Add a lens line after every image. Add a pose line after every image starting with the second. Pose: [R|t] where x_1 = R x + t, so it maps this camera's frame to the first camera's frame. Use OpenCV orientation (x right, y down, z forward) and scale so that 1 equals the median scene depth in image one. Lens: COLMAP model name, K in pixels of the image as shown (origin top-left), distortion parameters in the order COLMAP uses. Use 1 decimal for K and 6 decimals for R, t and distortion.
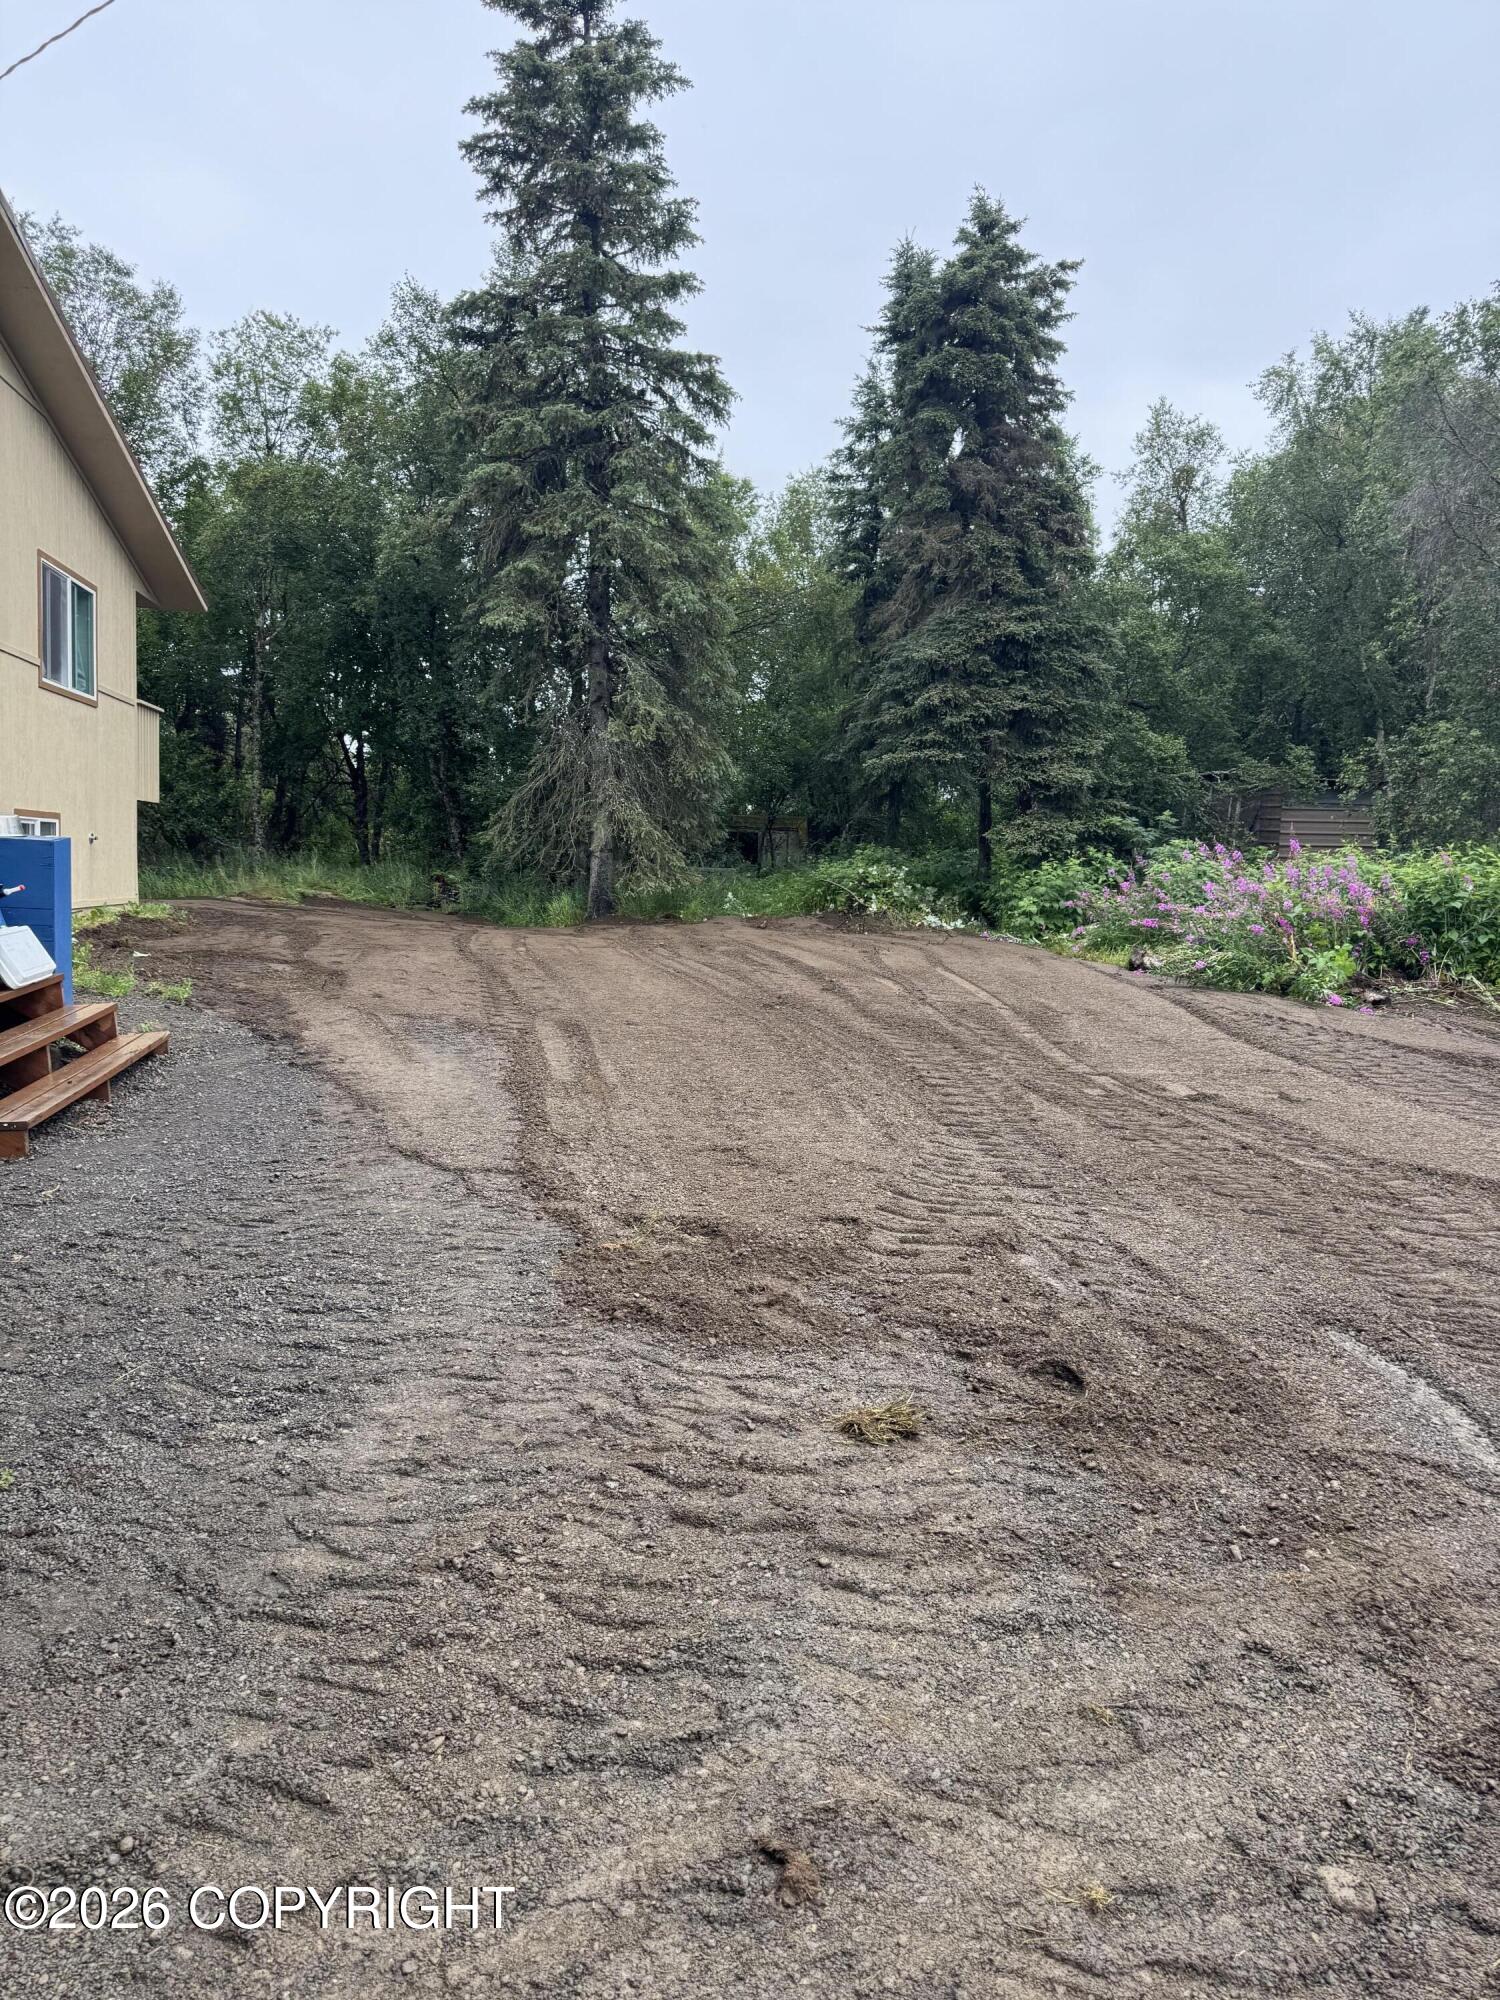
lens RADIAL K [[1393.3, 0, 756.5], [0, 1393.3, 1014.8], [0, 0, 1]] dist [0.059400, -0.050251]
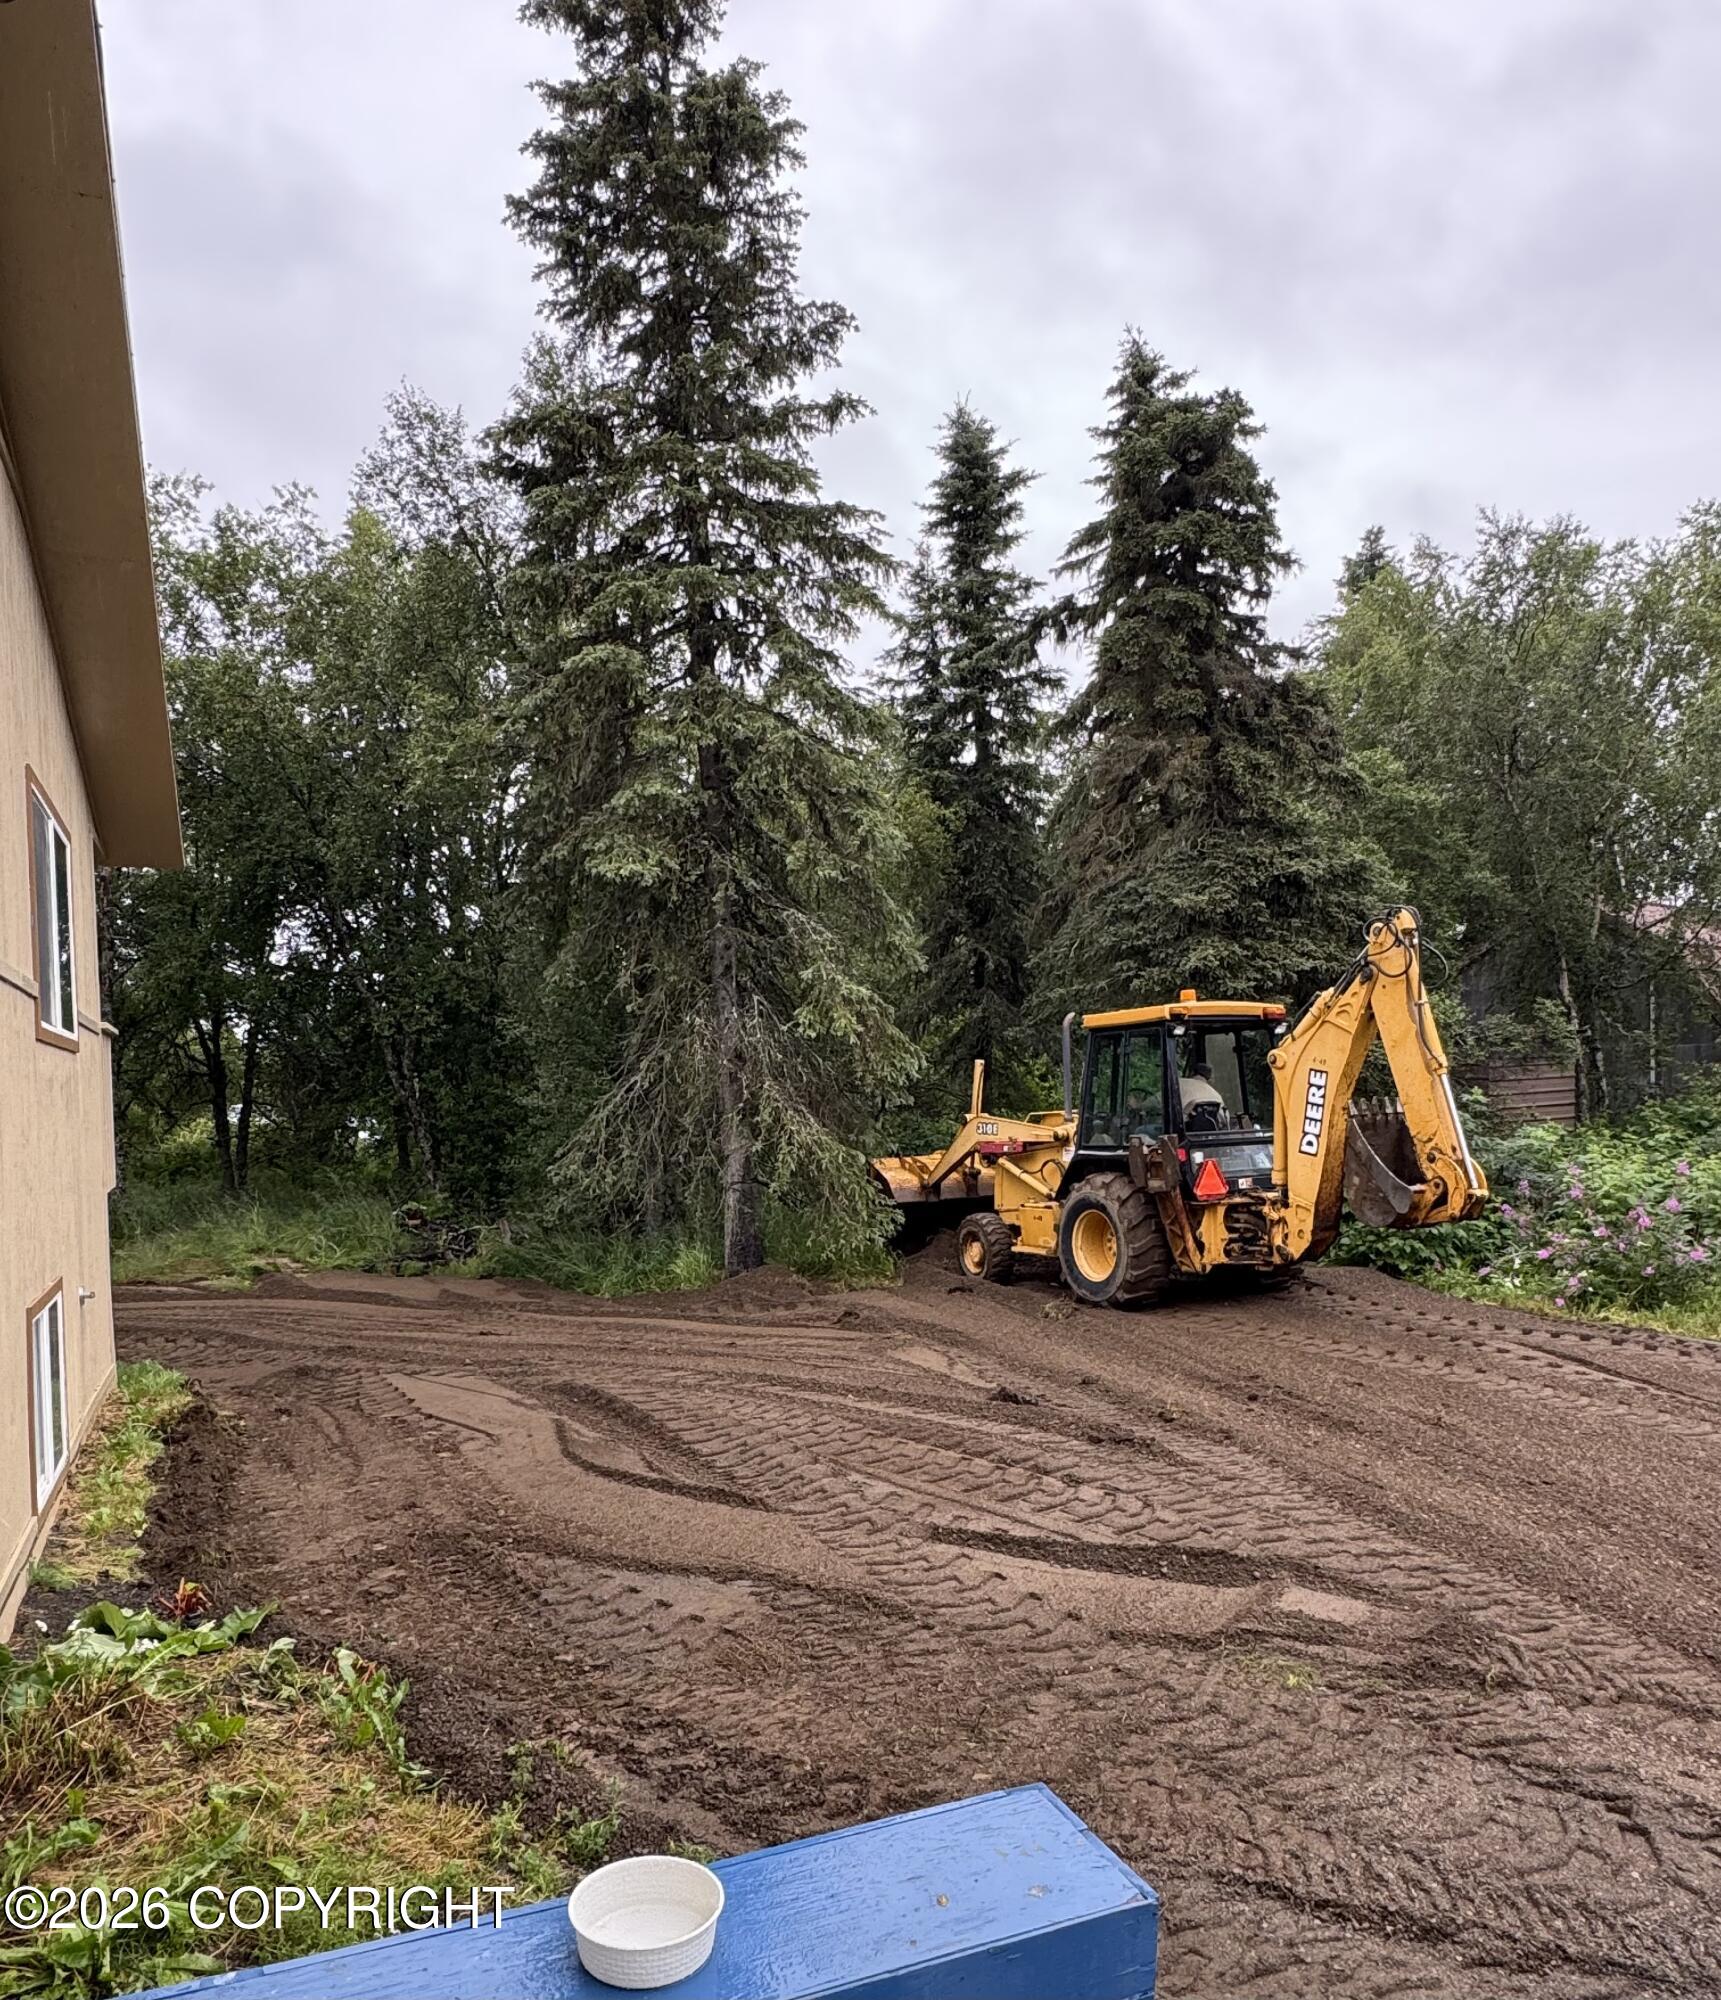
lens RADIAL K [[1410.5, 0, 874.5], [0, 1410.5, 1167.8], [0, 0, 1]] dist [0.007844, -0.008749]
pose [[0.965702, -0.071915, 0.249497, -0.237753], [0.083444, 0.995864, -0.035931, -0.098650], [-0.245881, 0.055518, 0.967709, 0.303474]]
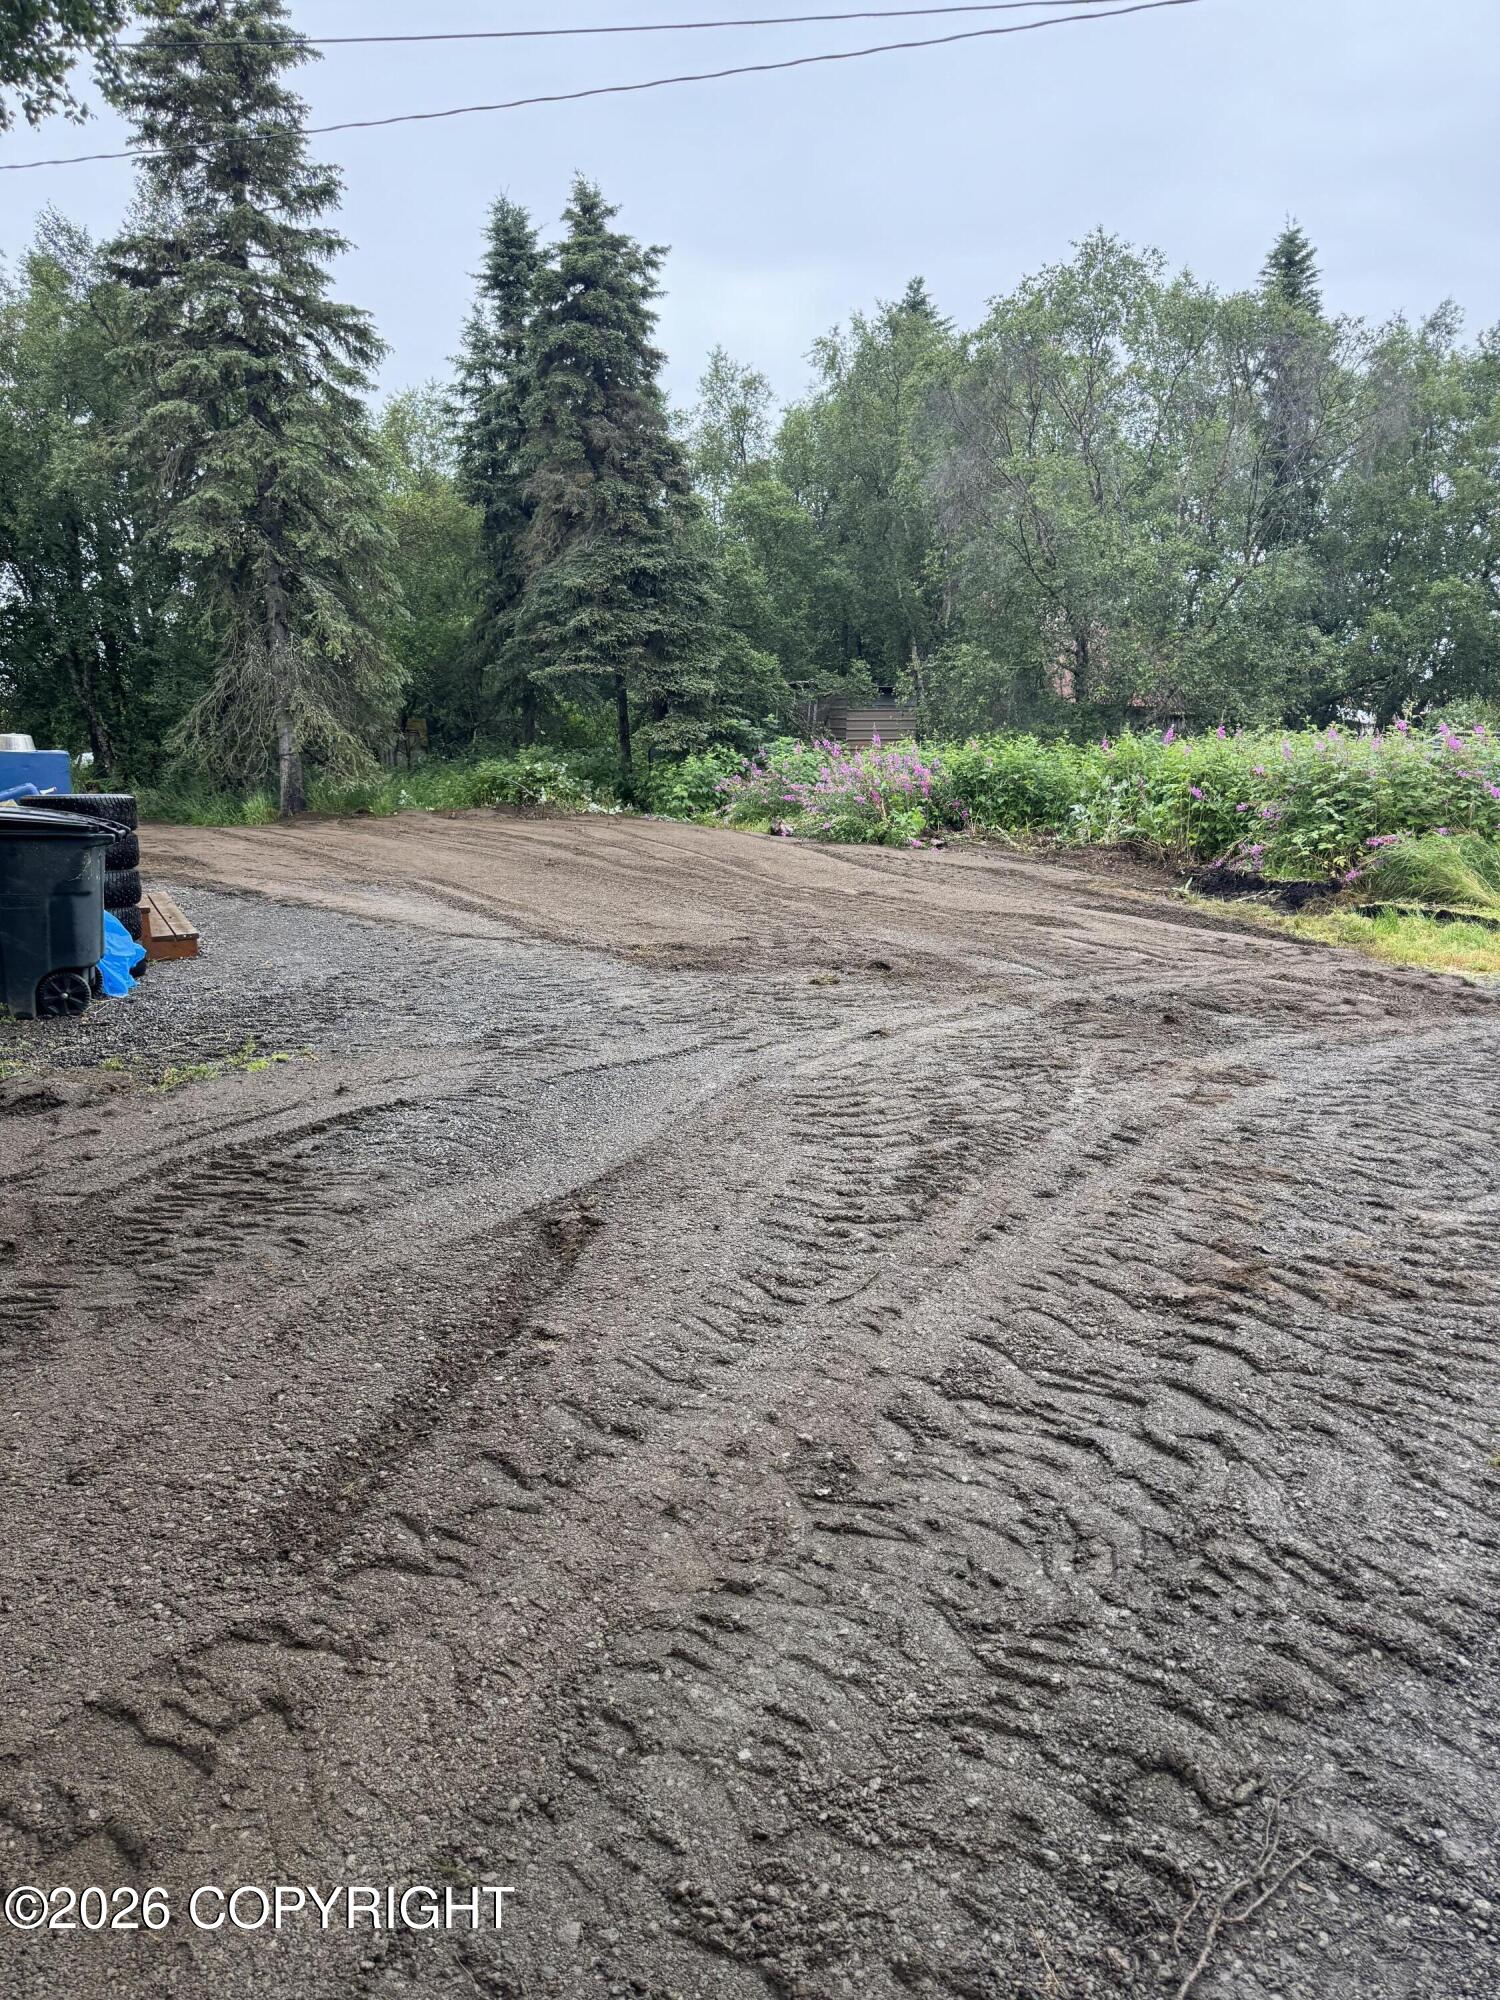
lens RADIAL K [[1393.3, 0, 750.5], [0, 1393.3, 1018.2], [0, 0, 1]] dist [0.059400, -0.050251]
pose [[0.950662, -0.081324, 0.299380, -0.122701], [0.060028, 0.995012, 0.079671, 0.026255], [-0.304366, -0.057769, 0.950802, -0.207243]]
